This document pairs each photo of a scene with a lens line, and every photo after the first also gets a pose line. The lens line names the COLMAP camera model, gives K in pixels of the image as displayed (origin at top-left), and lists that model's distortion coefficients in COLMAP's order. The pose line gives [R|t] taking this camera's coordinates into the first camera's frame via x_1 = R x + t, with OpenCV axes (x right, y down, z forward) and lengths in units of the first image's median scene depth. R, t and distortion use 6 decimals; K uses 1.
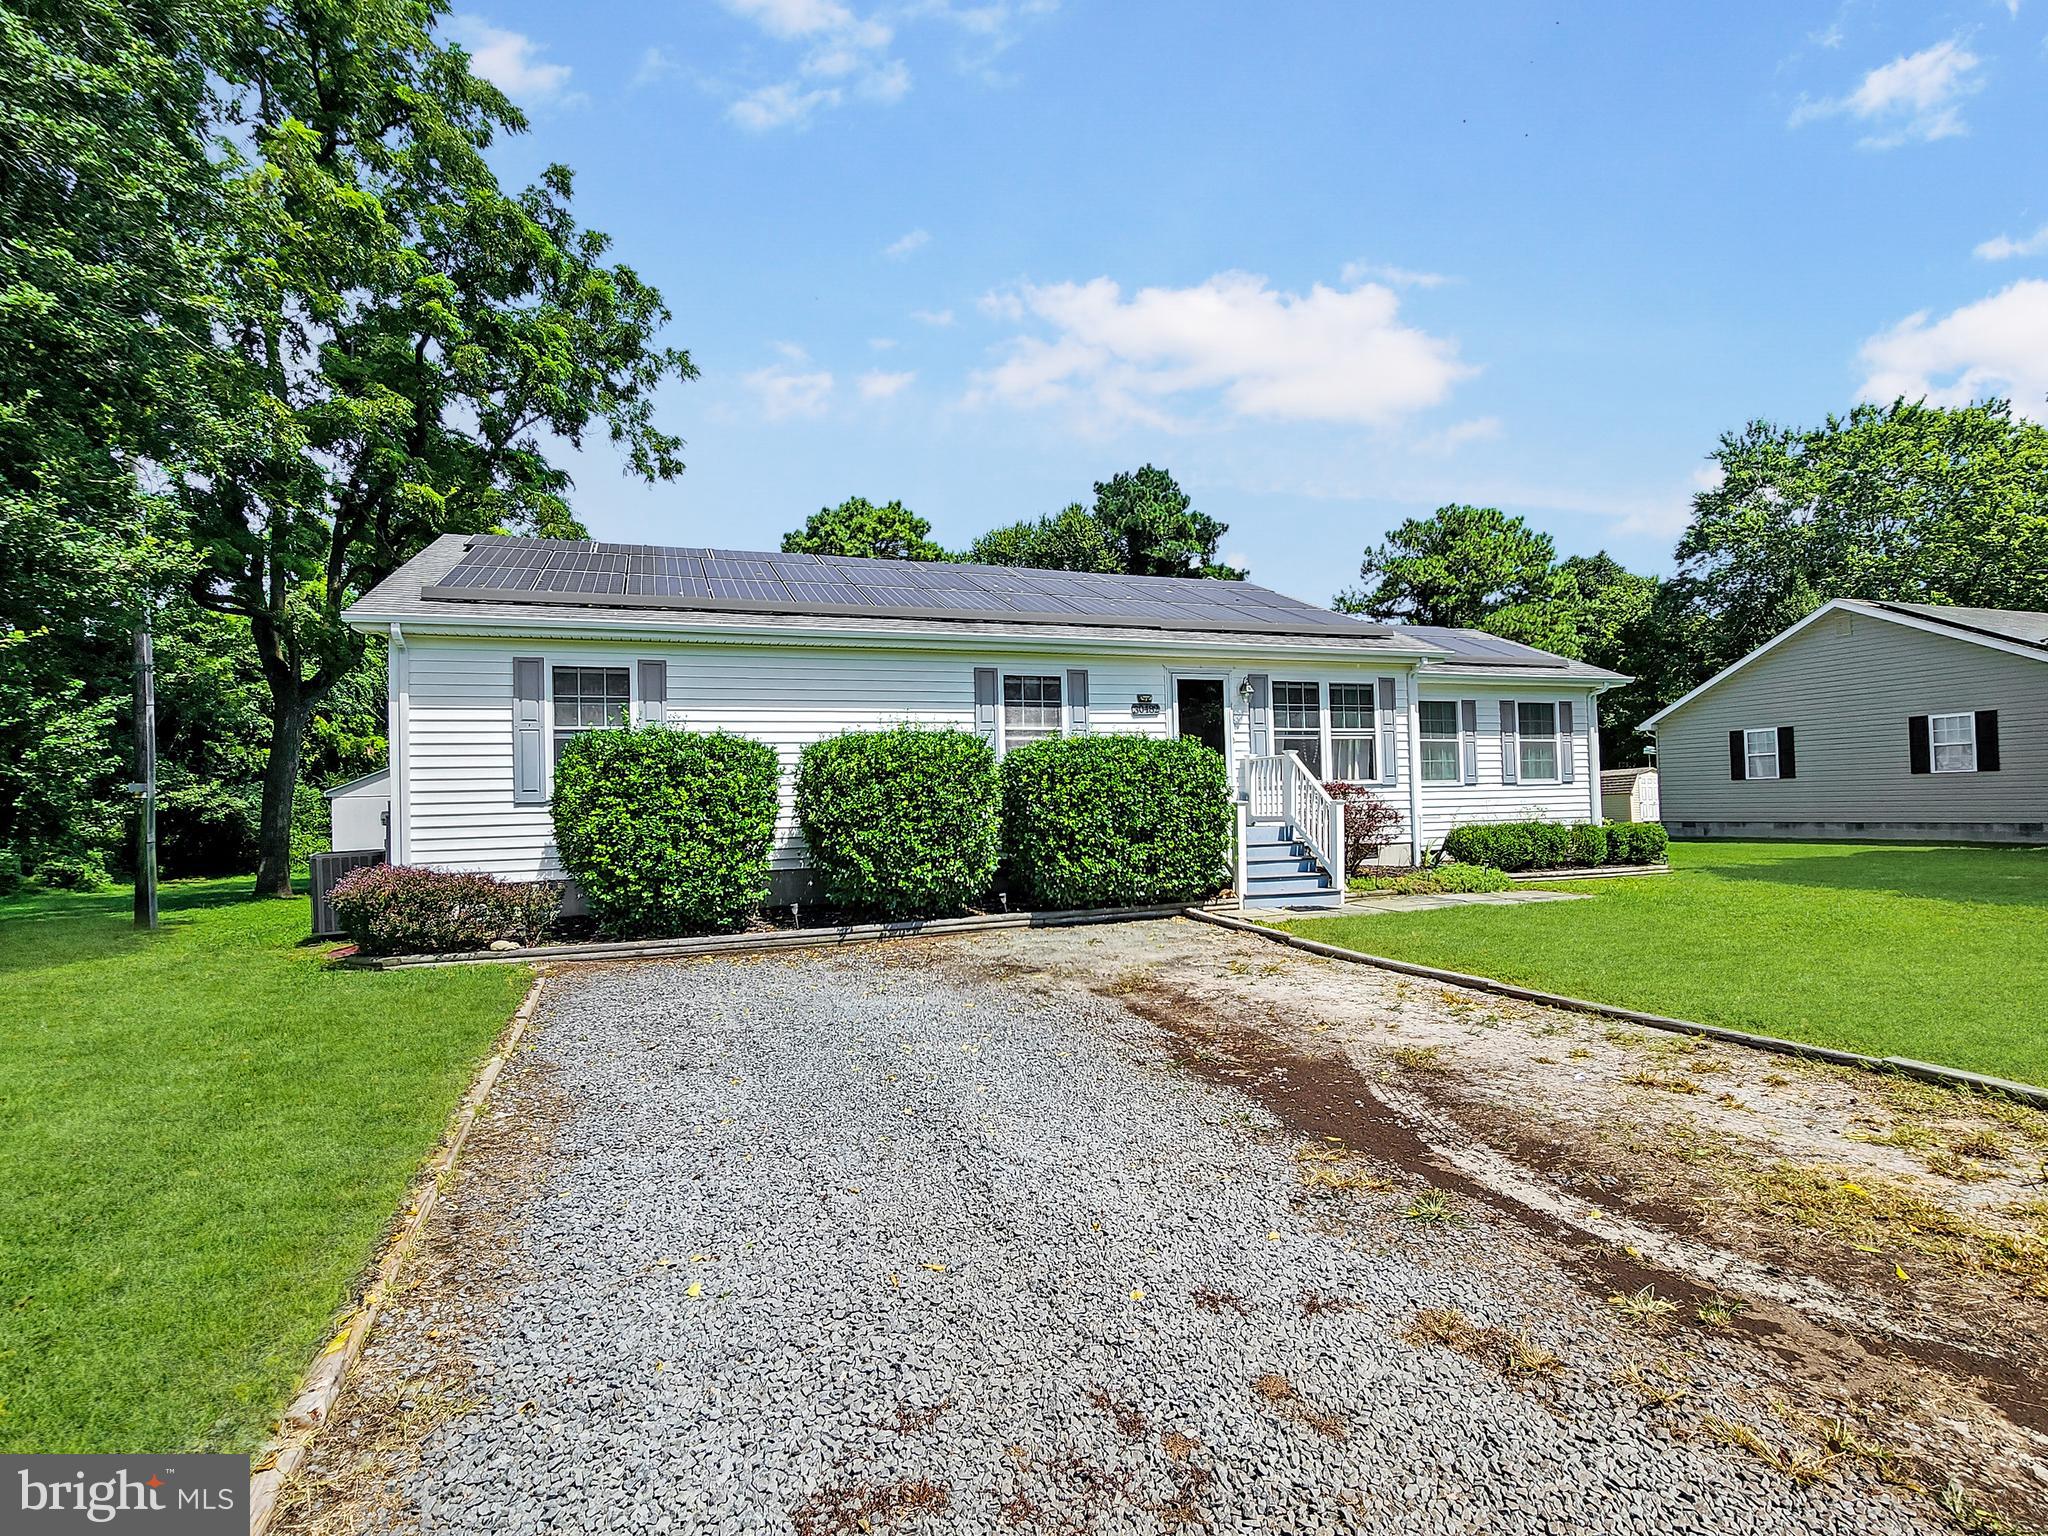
lens RADIAL K [[996.3, 0, 1012.4], [0, 996.3, 772.7], [0, 0, 1]] dist [-0.000709, -0.000009]
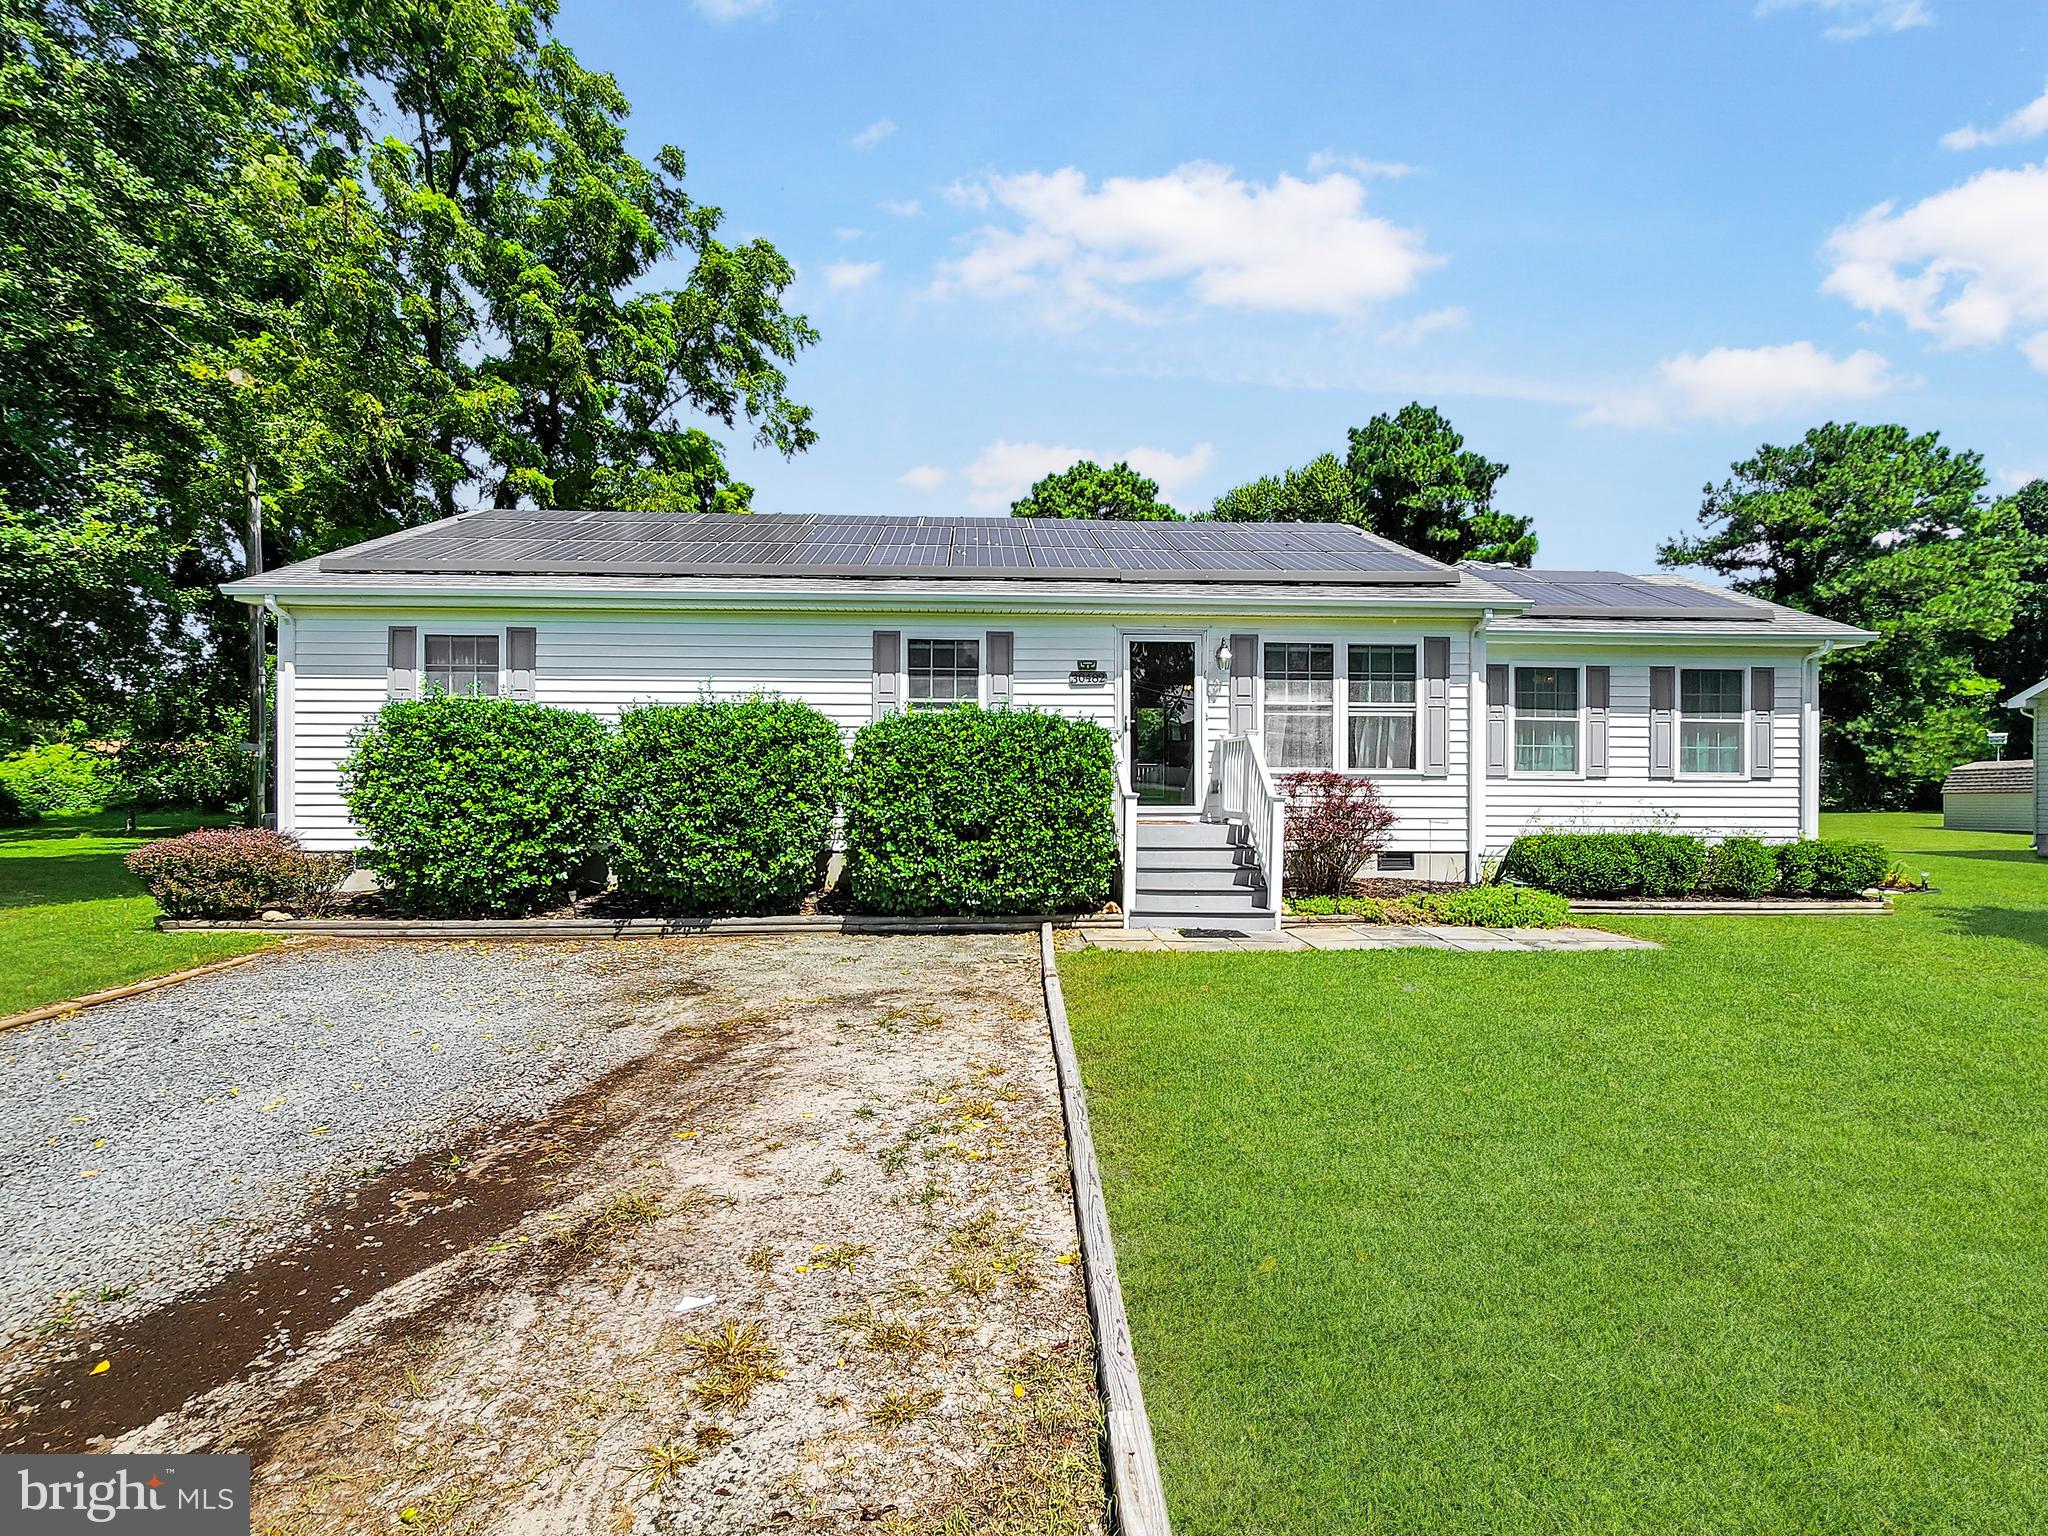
lens RADIAL K [[996.3, 0, 1012.4], [0, 996.3, 772.7], [0, 0, 1]] dist [-0.000709, -0.000009]
pose [[0.954797, 0.027279, -0.296003, 0.298727], [-0.018518, 0.999305, 0.032361, -0.009516], [0.296680, -0.025417, 0.954639, 0.168860]]
